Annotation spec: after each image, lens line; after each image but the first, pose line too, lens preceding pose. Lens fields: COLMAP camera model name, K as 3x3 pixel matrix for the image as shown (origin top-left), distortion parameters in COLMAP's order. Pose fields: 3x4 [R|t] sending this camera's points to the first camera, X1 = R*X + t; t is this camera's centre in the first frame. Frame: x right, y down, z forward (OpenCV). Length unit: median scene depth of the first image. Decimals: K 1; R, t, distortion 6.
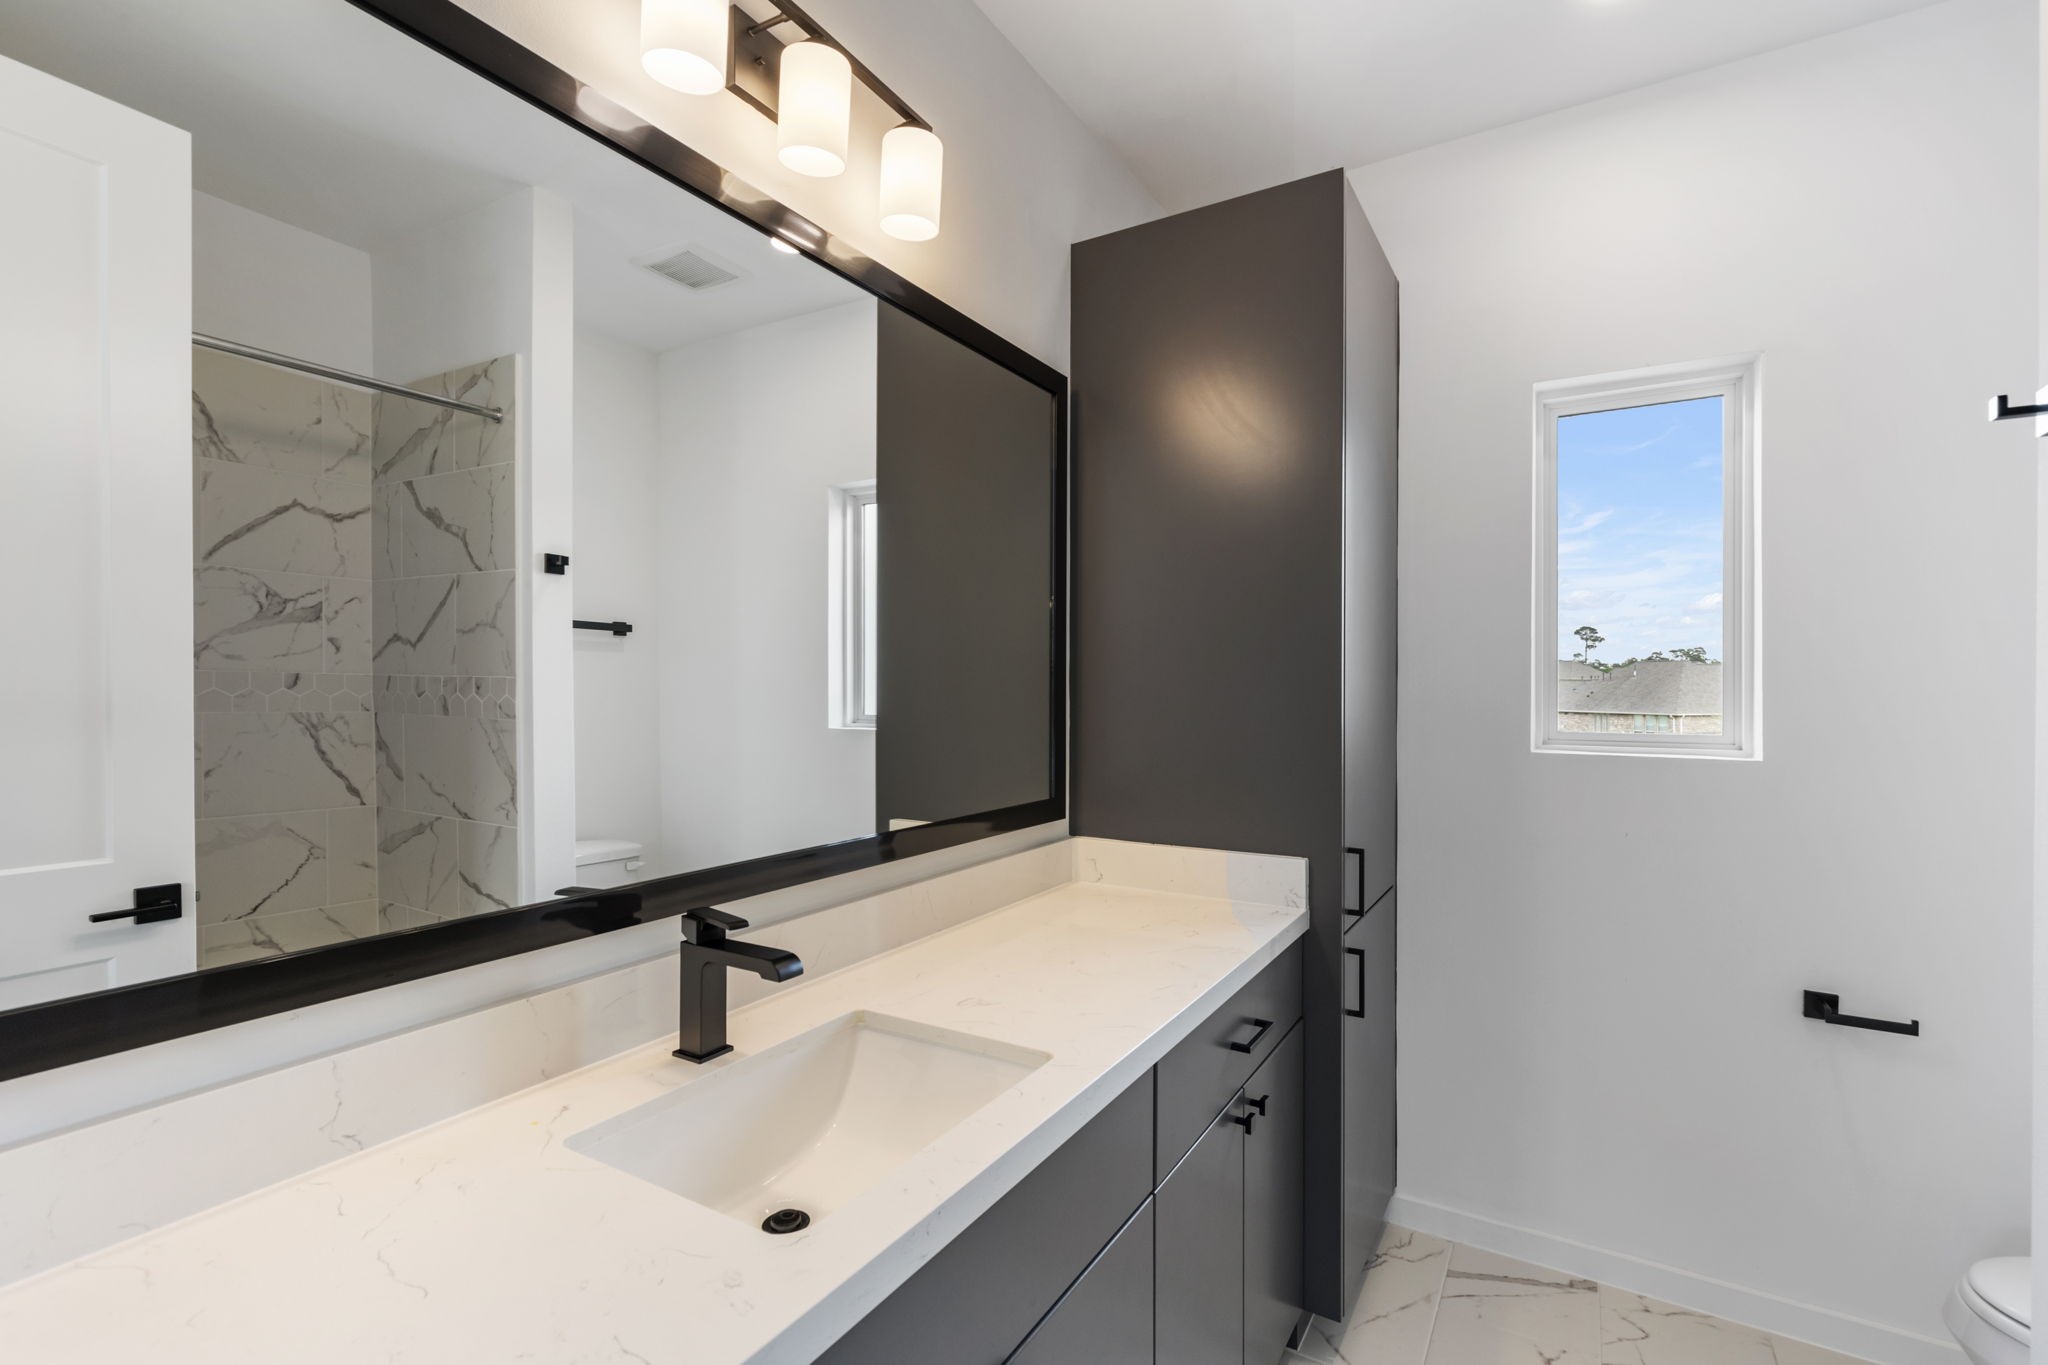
lens RADIAL K [[936.8, 0, 1018.8], [0, 936.8, 679.5], [0, 0, 1]] dist [0.002108, -0.000332]
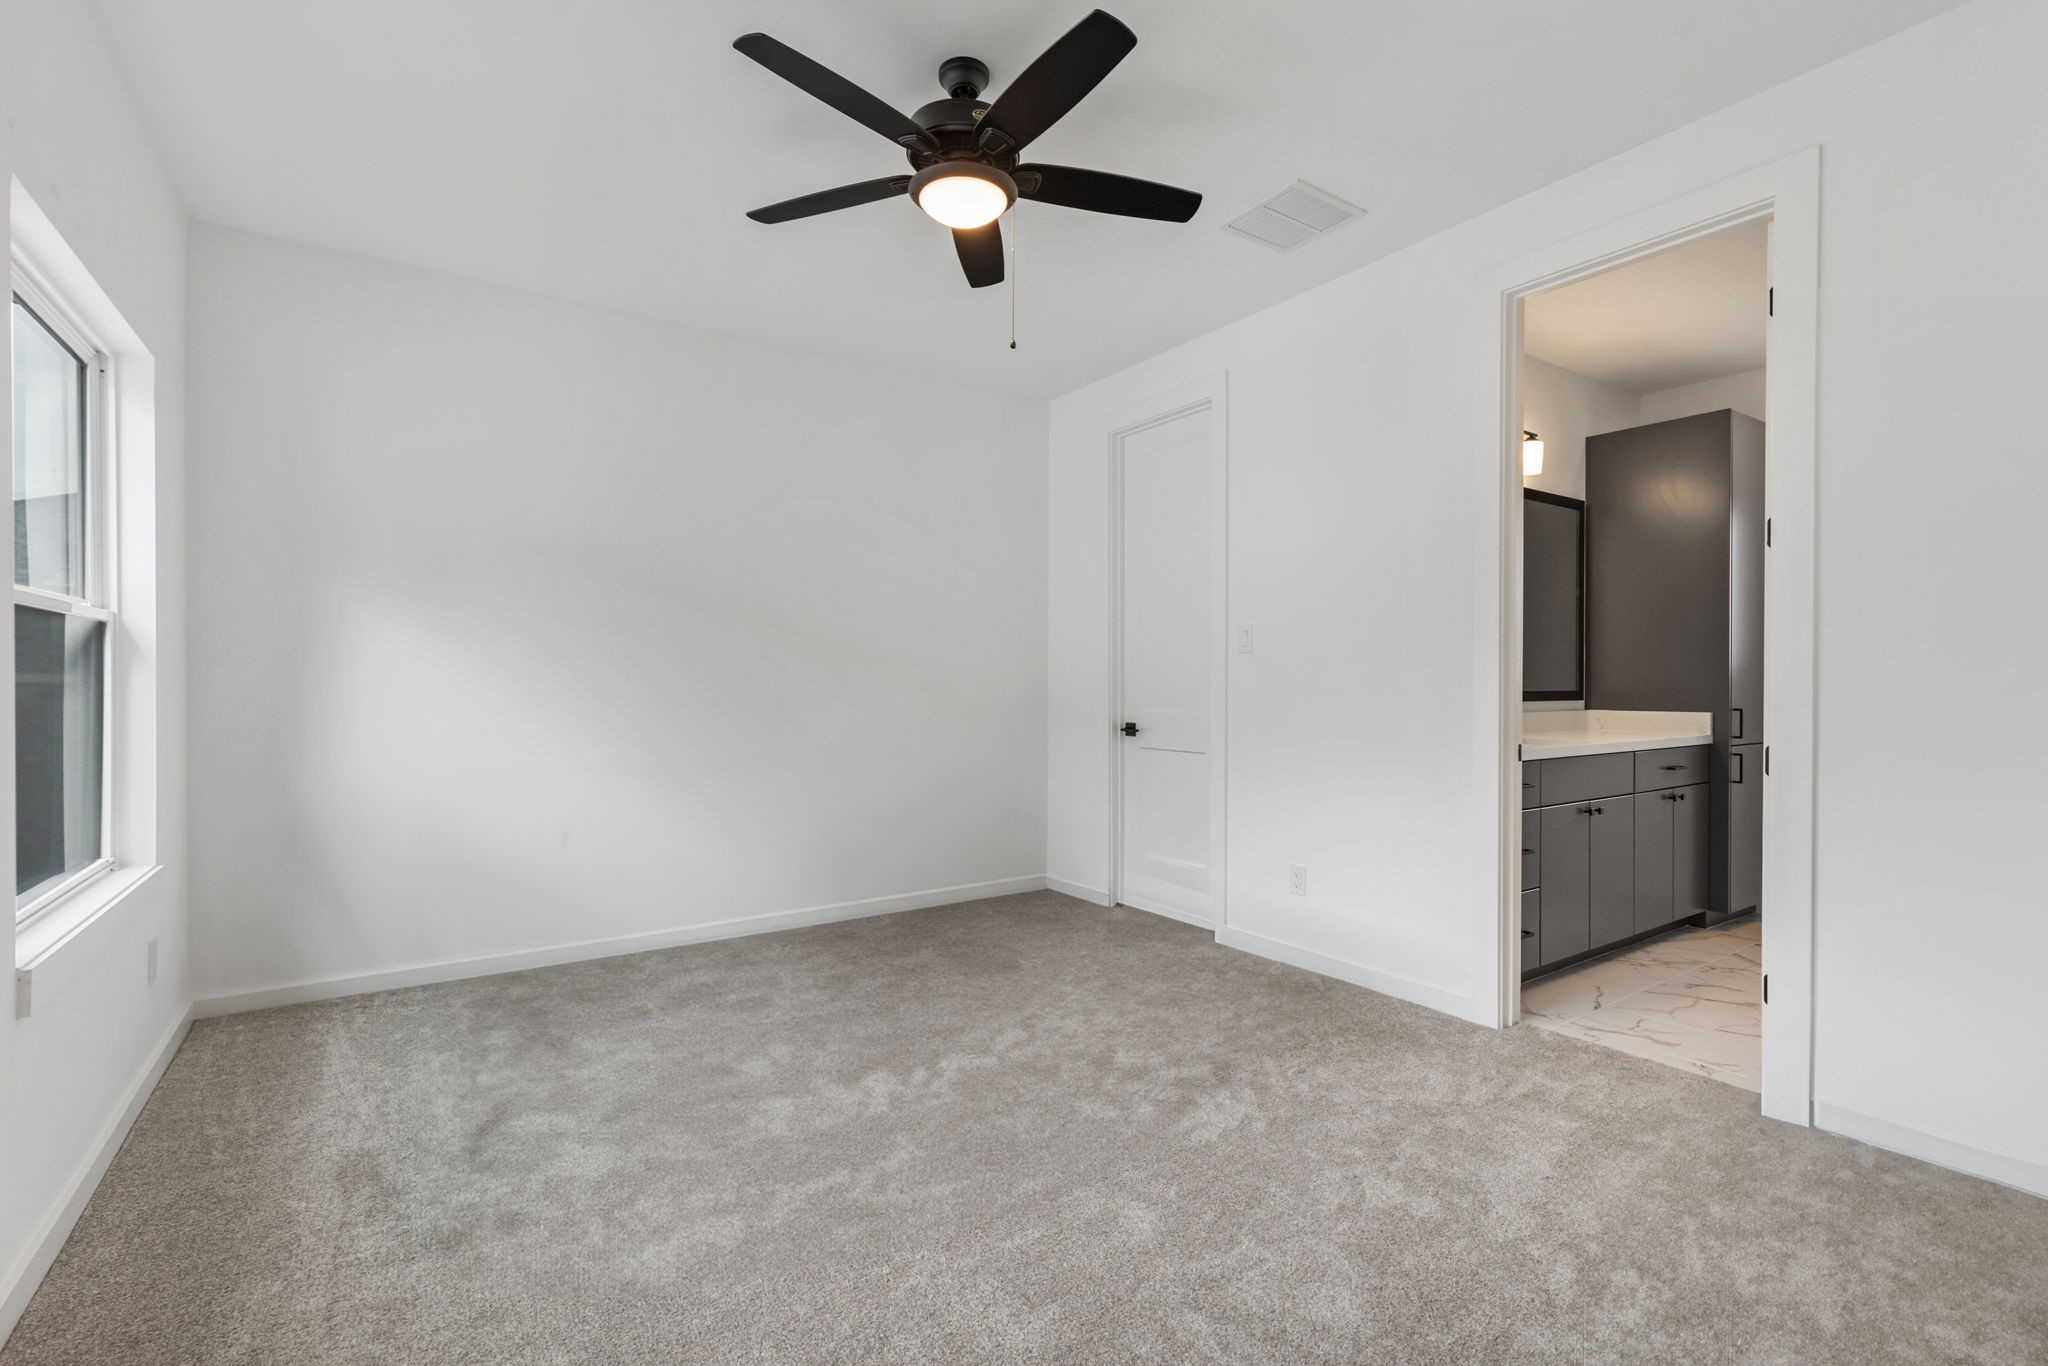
lens RADIAL K [[936.8, 0, 1040.6], [0, 936.8, 684.8], [0, 0, 1]] dist [0.002108, -0.000332]
pose [[0.913484, -0.000947, -0.406874, -0.229948], [-0.002167, 0.999972, -0.007191, 0.137131], [0.406869, 0.007450, 0.913456, -1.604914]]
